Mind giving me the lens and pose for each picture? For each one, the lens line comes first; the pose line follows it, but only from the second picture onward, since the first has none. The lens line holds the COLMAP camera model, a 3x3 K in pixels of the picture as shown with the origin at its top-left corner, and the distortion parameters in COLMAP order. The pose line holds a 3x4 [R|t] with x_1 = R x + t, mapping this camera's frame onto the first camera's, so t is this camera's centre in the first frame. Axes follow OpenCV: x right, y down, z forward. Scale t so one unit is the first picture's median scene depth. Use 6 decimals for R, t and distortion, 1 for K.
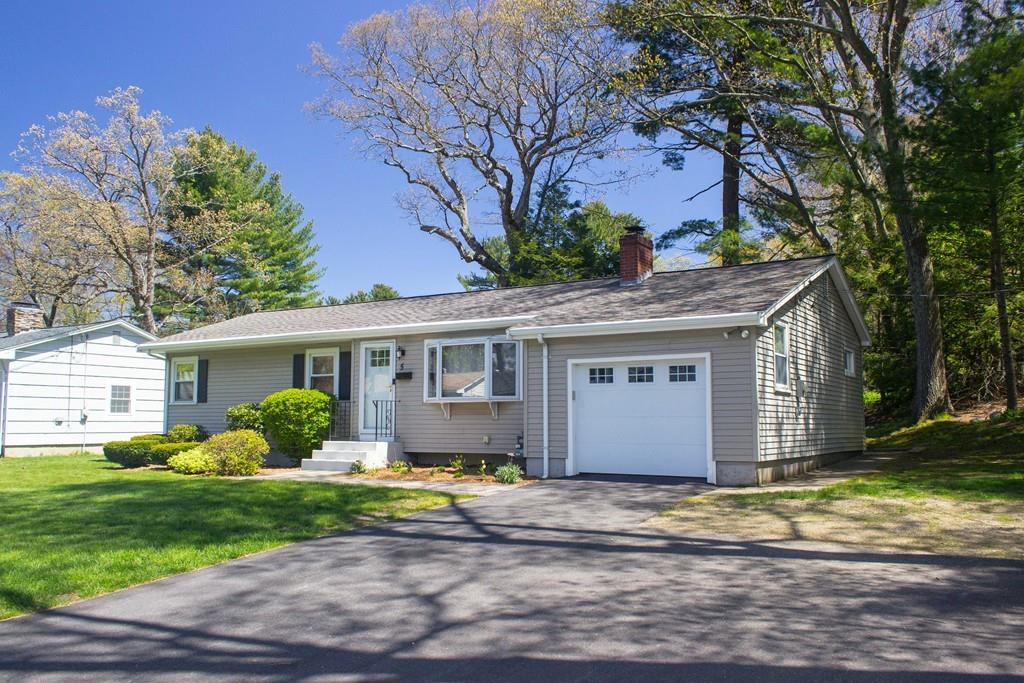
lens RADIAL K [[1343.7, 0, 551.1], [0, 1343.7, 343.4], [0, 0, 1]] dist [0.044646, -0.000516]
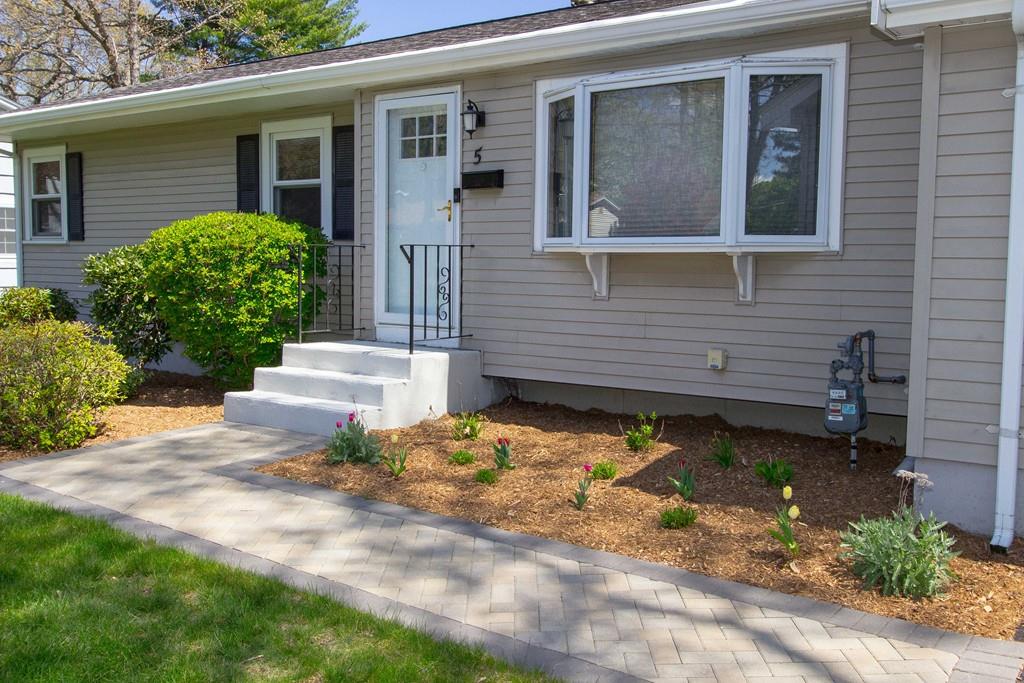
lens RADIAL K [[1343.7, 0, 551.1], [0, 1343.7, 343.4], [0, 0, 1]] dist [0.044646, -0.000516]
pose [[0.998333, 0.010908, -0.056669, -0.066266], [-0.003723, 0.992102, 0.125379, 0.021663], [0.057590, -0.124959, 0.990489, 0.600803]]
